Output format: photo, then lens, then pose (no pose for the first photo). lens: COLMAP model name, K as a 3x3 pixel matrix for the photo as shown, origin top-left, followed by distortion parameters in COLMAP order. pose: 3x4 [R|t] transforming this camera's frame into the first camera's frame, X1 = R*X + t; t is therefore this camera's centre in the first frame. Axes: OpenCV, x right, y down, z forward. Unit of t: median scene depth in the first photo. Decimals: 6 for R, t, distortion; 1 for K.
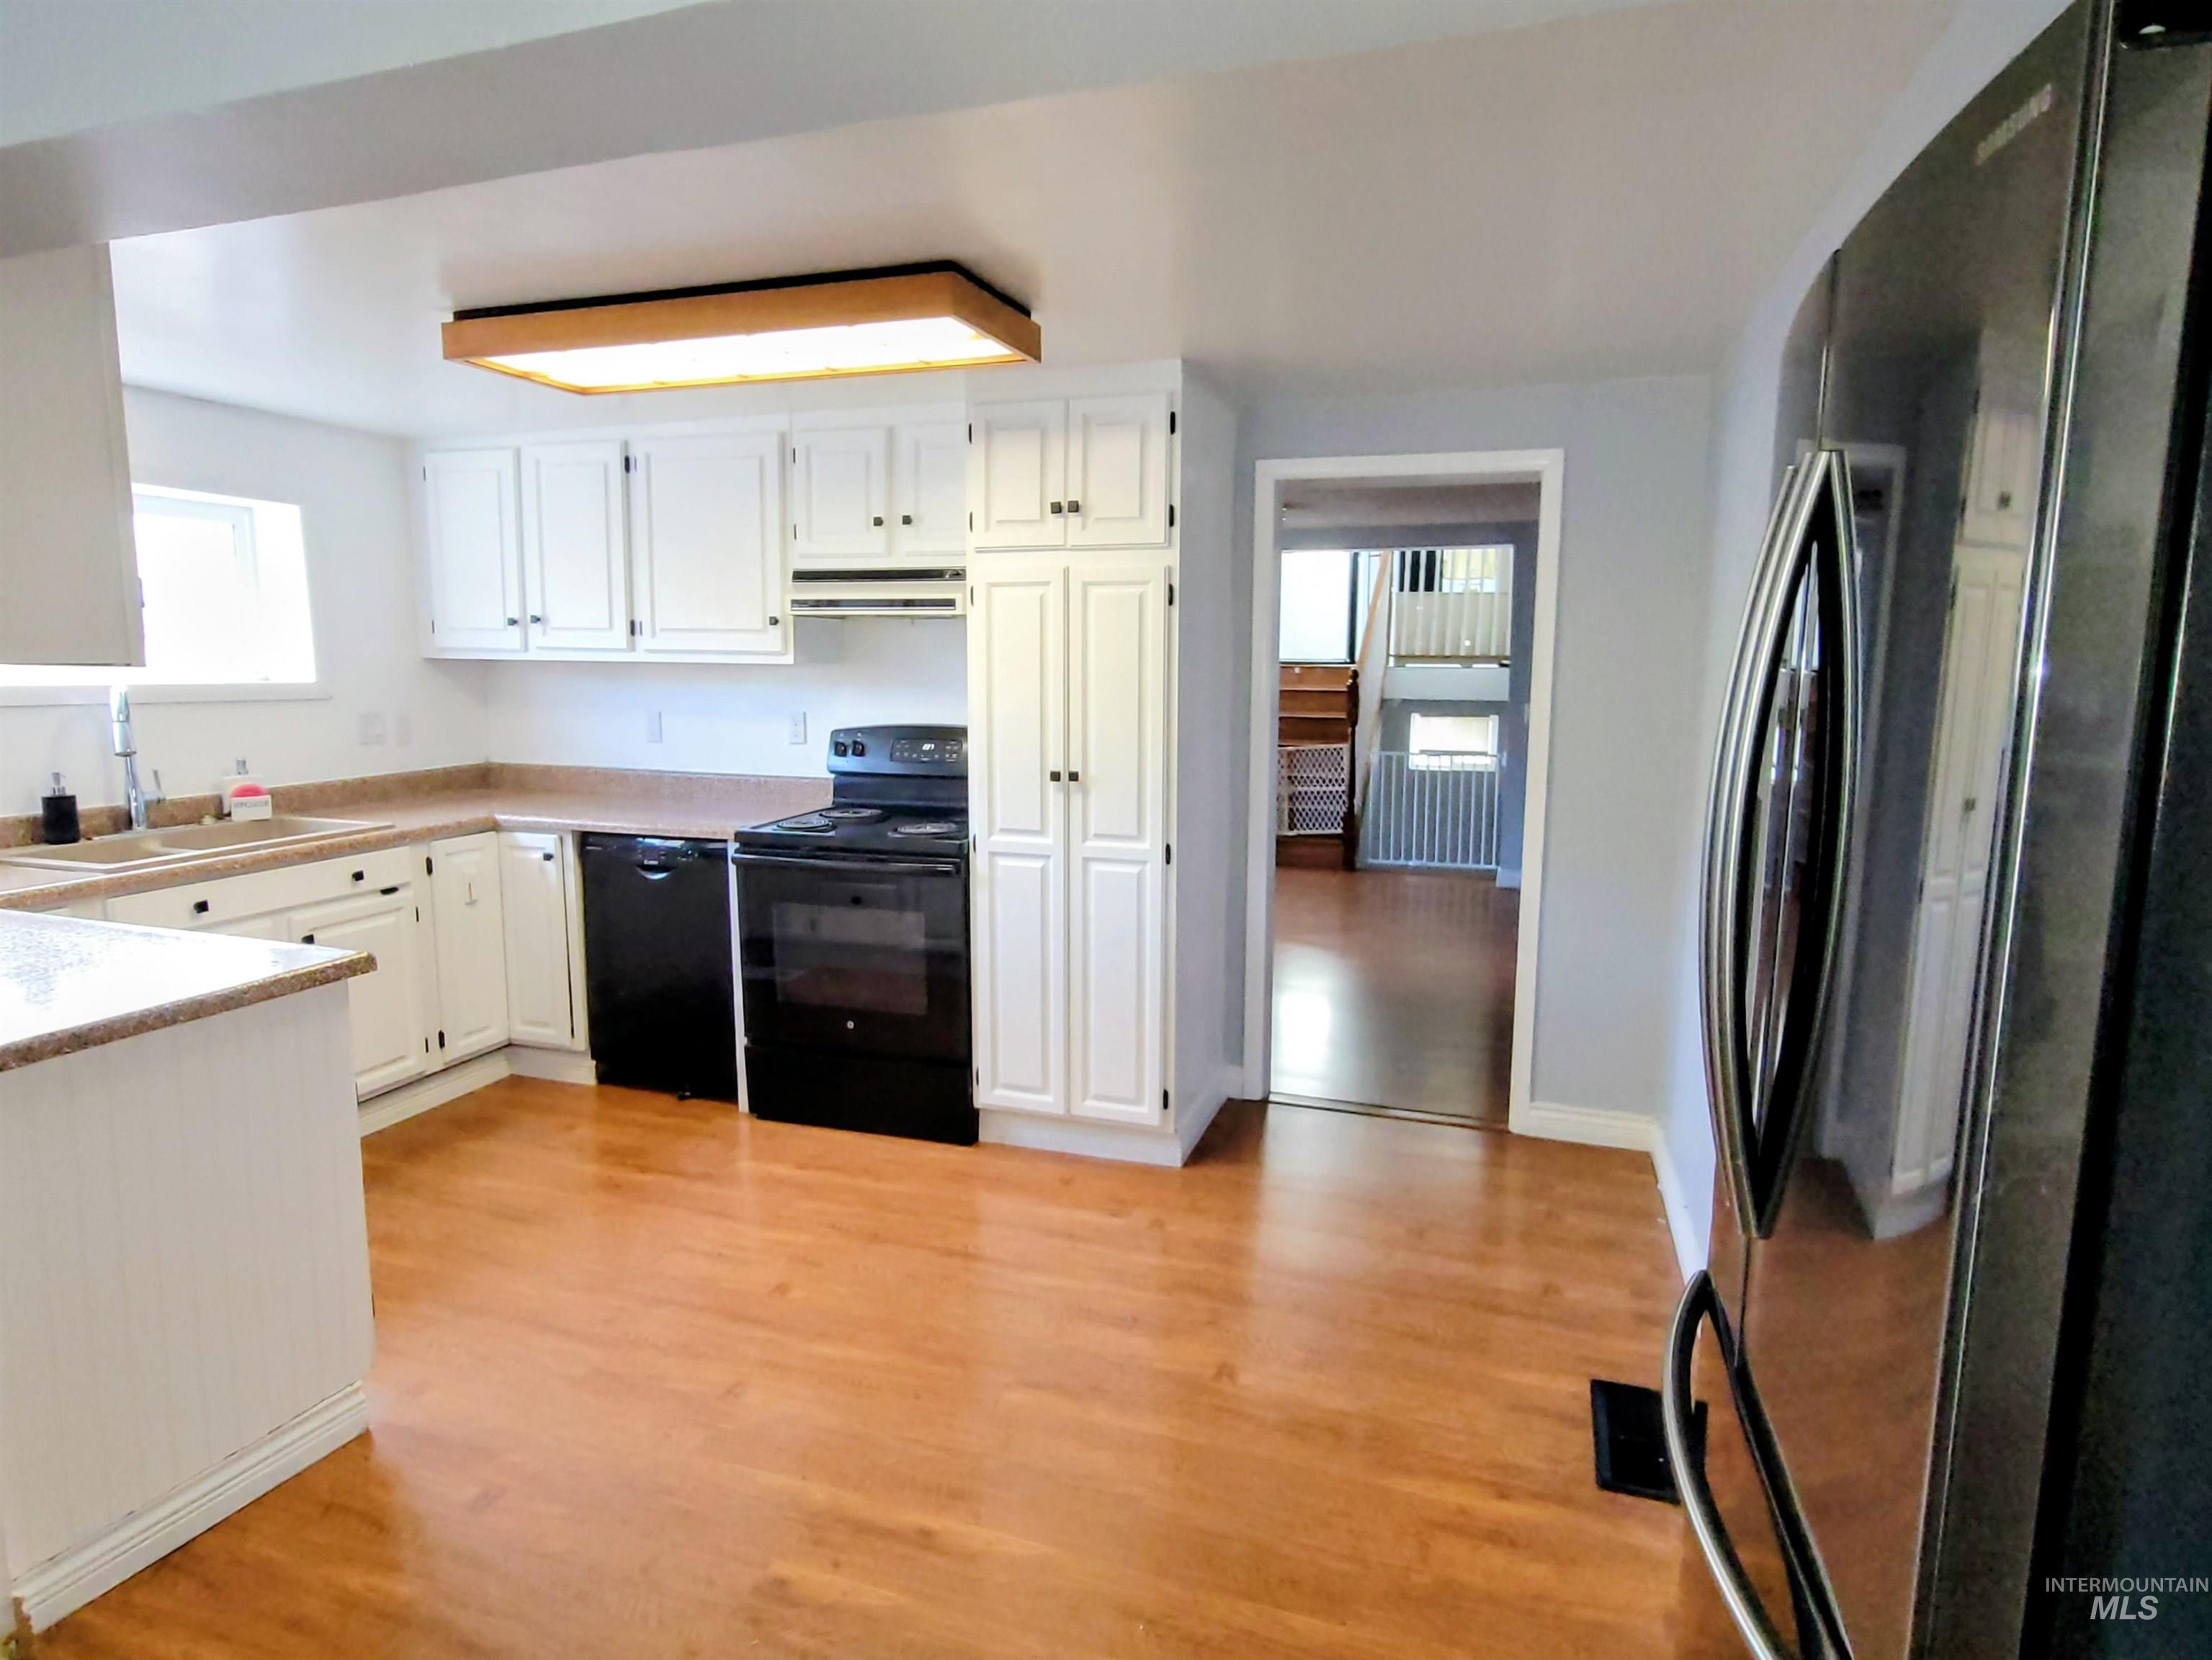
lens RADIAL K [[1271.2, 0, 1106.0], [0, 1271.2, 830.0], [0, 0, 1]] dist [-0.002361, -0.002403]
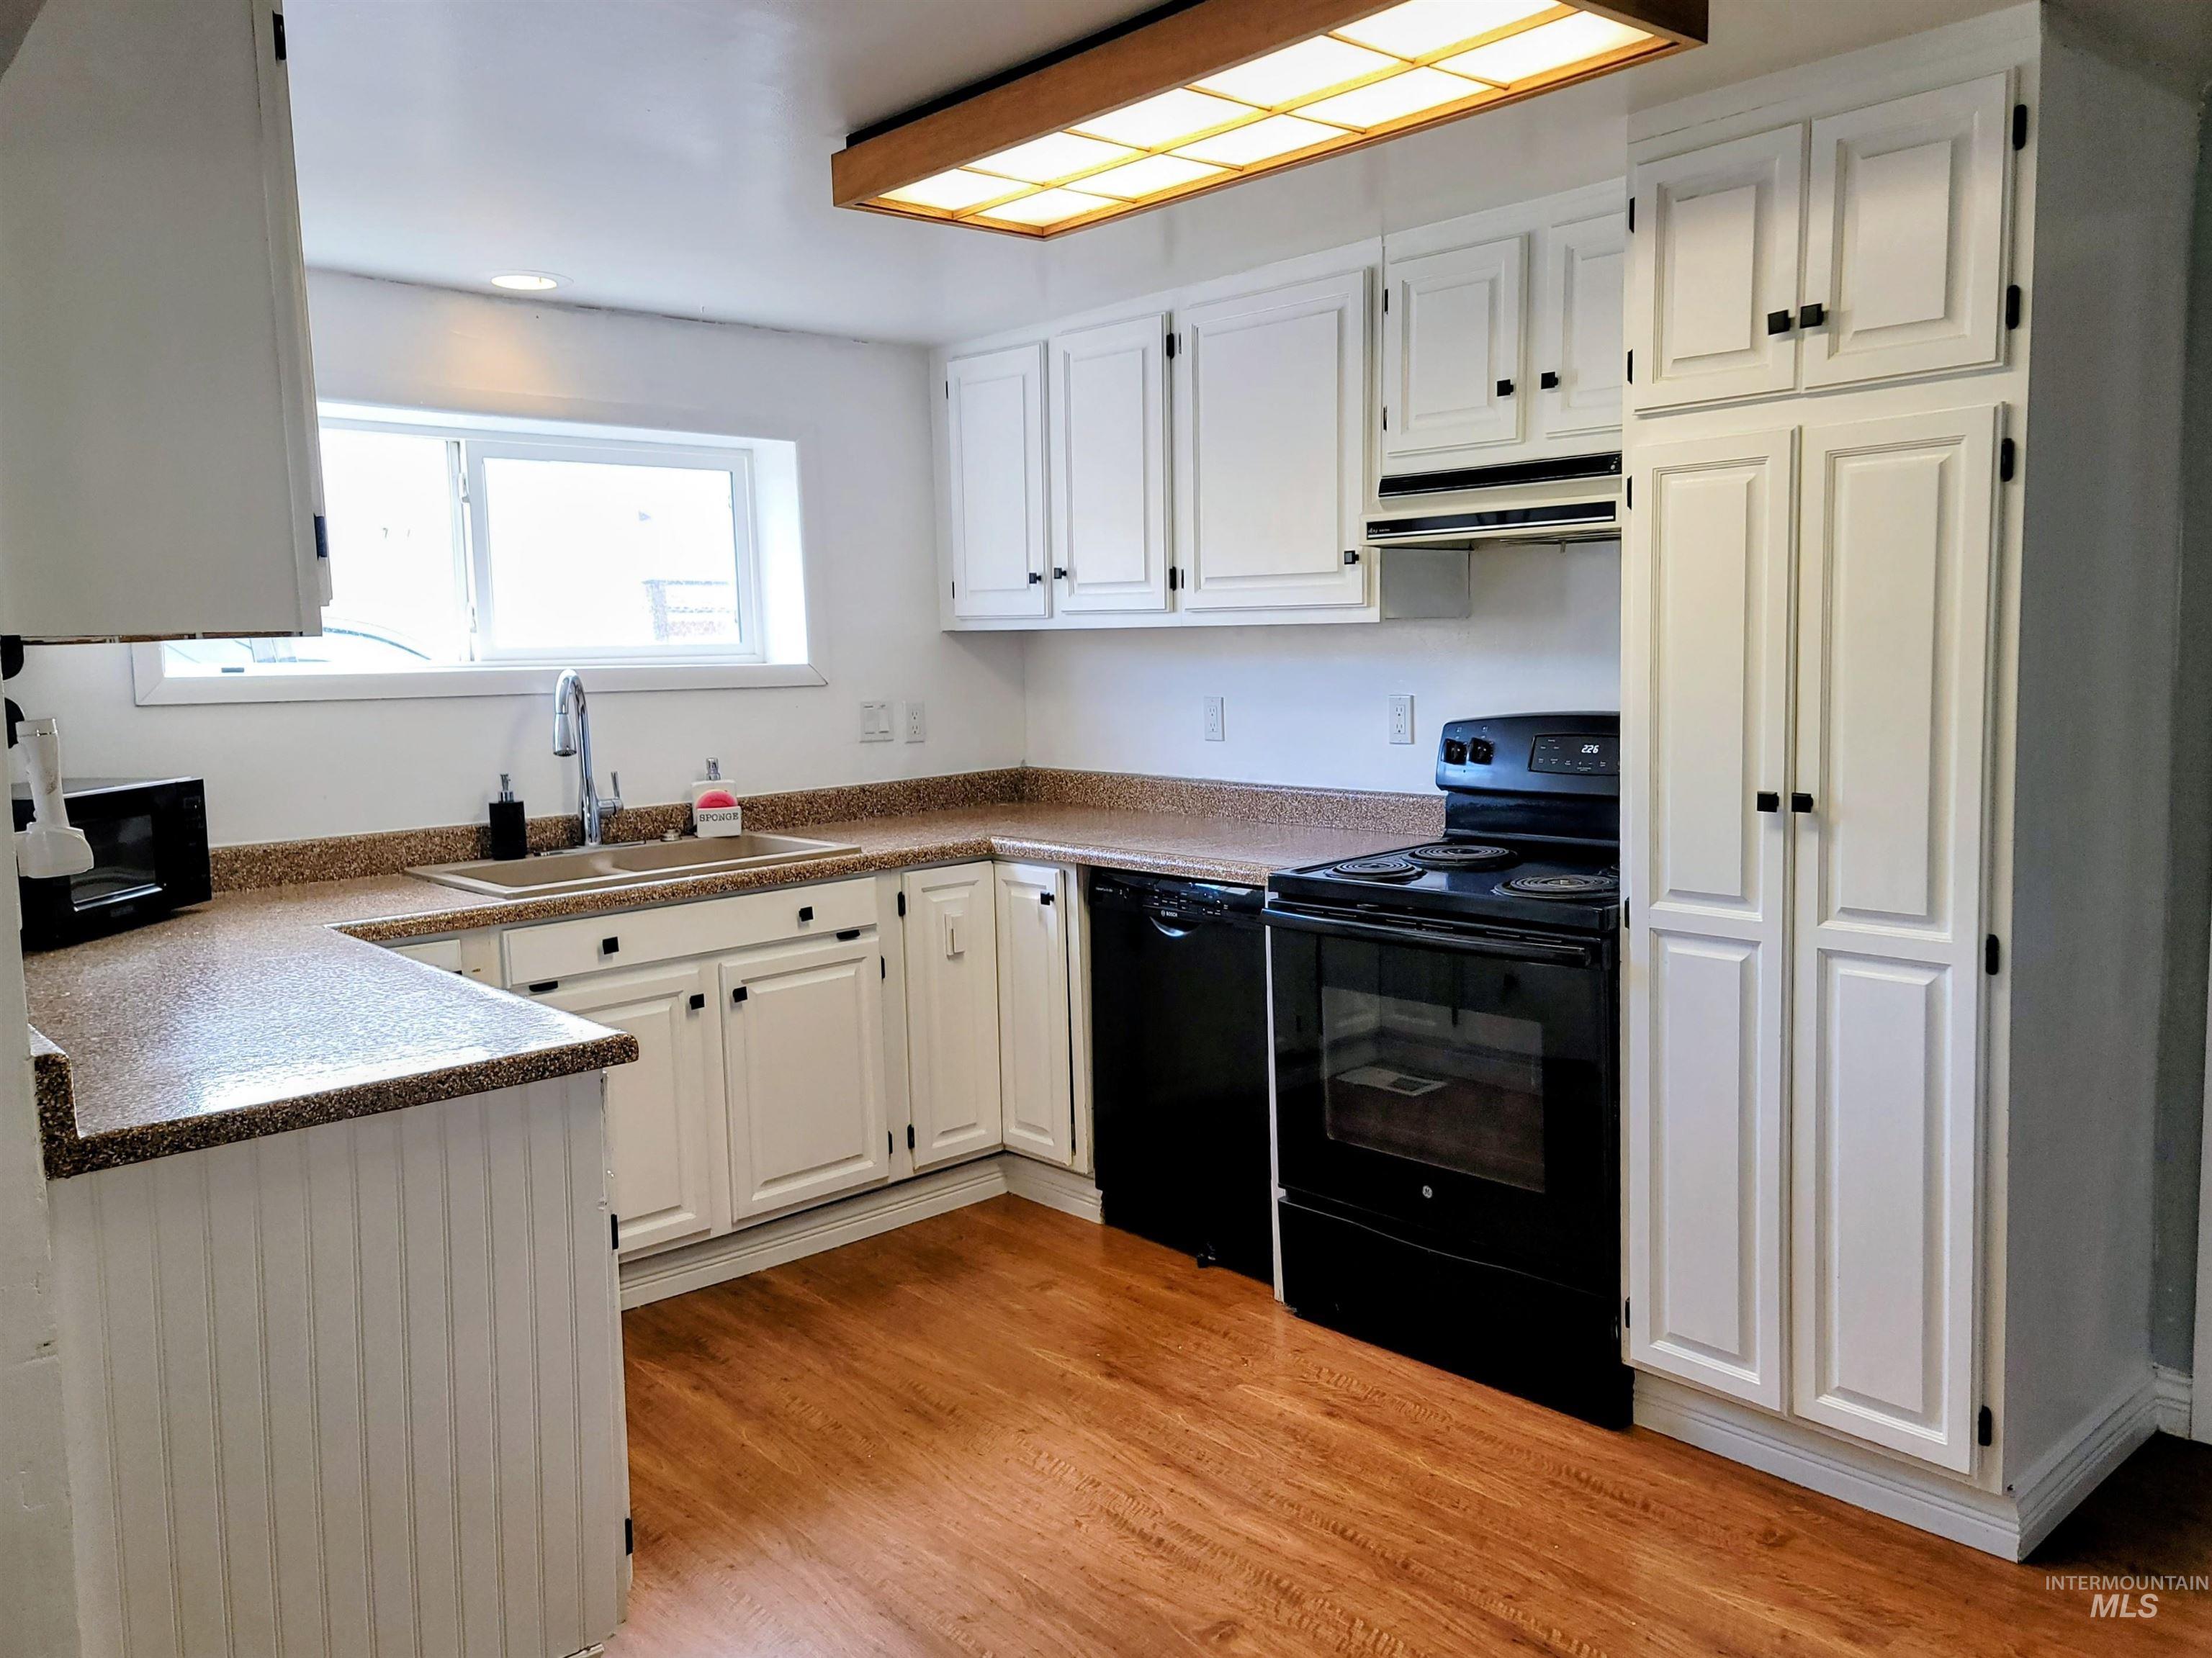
lens RADIAL K [[1727.1, 0, 1106.2], [0, 1727.1, 815.9], [0, 0, 1]] dist [0.079460, -0.046600]
pose [[0.871476, 0.023557, -0.489873, 0.074526], [-0.036870, 0.999166, -0.017544, -0.010570], [0.489051, 0.033351, 0.871617, 0.166564]]
